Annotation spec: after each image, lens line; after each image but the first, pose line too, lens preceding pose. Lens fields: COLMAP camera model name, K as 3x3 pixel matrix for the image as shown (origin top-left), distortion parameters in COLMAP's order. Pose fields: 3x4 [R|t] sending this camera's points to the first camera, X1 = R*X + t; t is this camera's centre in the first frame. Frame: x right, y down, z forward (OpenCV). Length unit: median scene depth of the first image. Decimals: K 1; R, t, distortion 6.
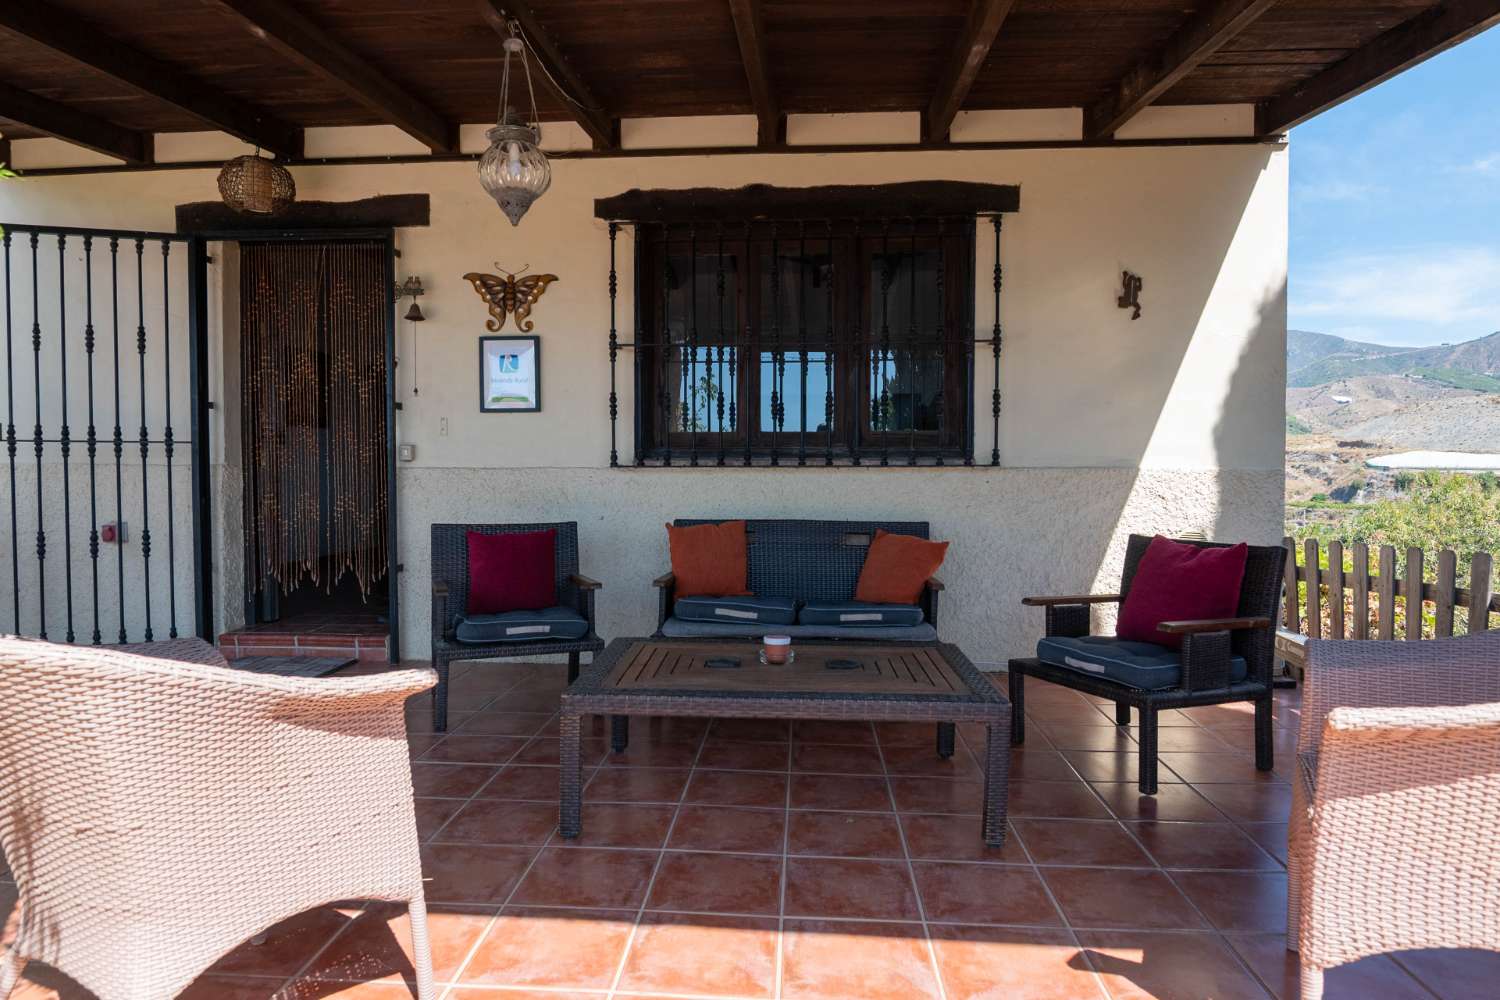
lens RADIAL K [[869.8, 0, 750.0], [0, 869.8, 500.0], [0, 0, 1]] dist [0.002140, -0.020490]
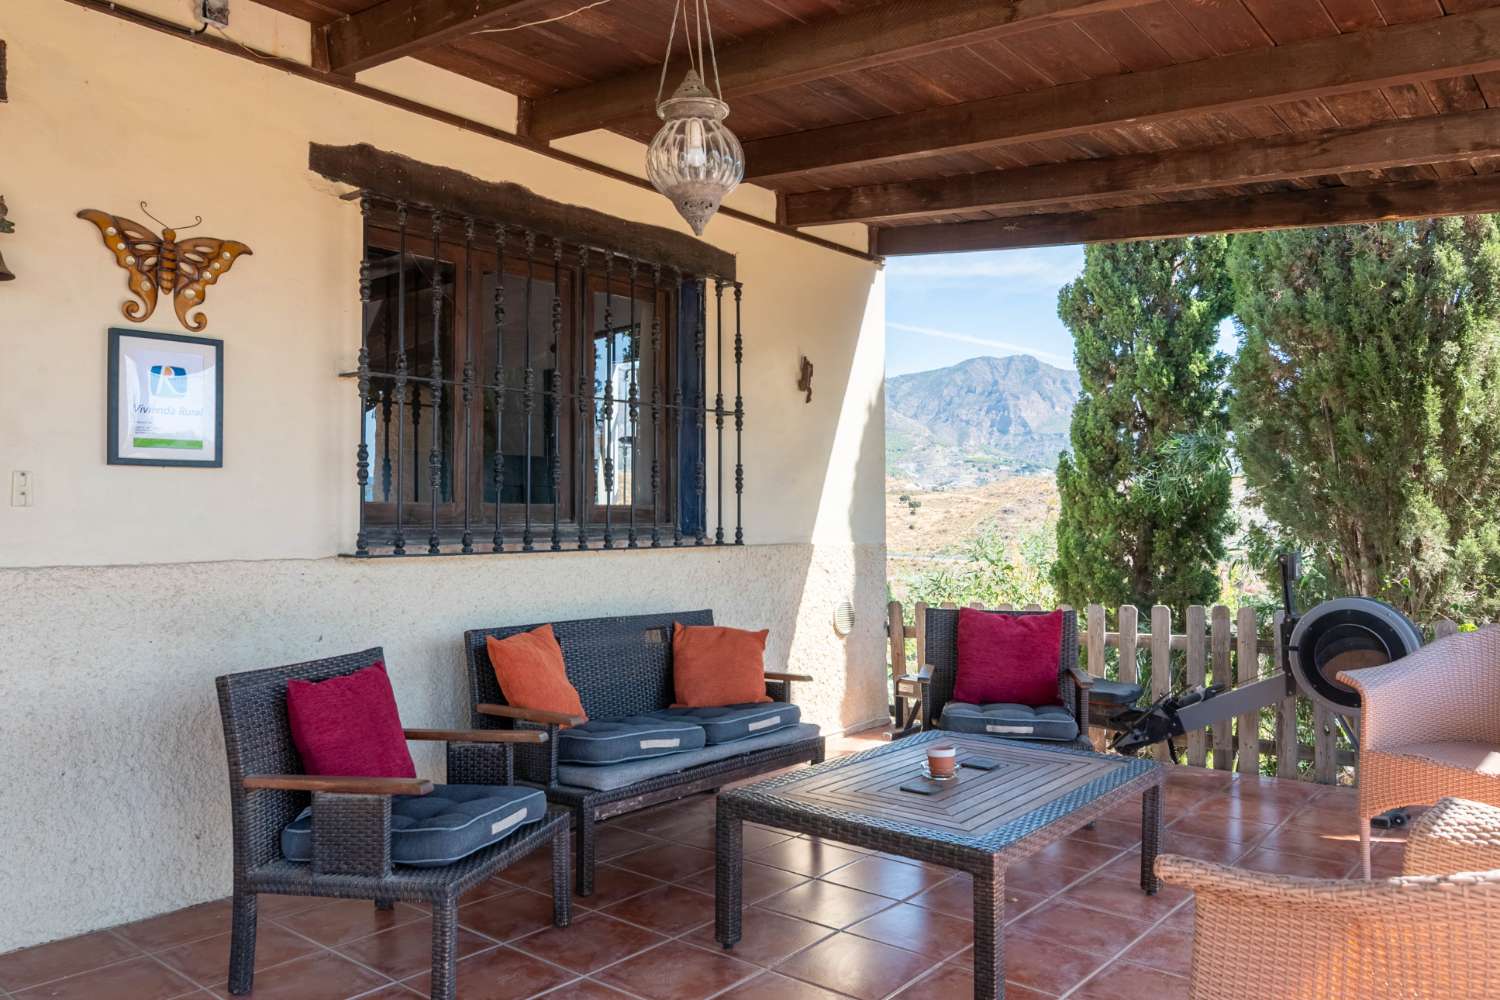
lens RADIAL K [[1050.7, 0, 705.9], [0, 1050.7, 501.0], [0, 0, 1]] dist [-0.009644, -0.004472]
pose [[0.621822, 0.013218, 0.783047, -0.602677], [0.032913, 0.998533, -0.042992, -0.037441], [-0.782467, 0.052505, 0.620475, 0.303372]]
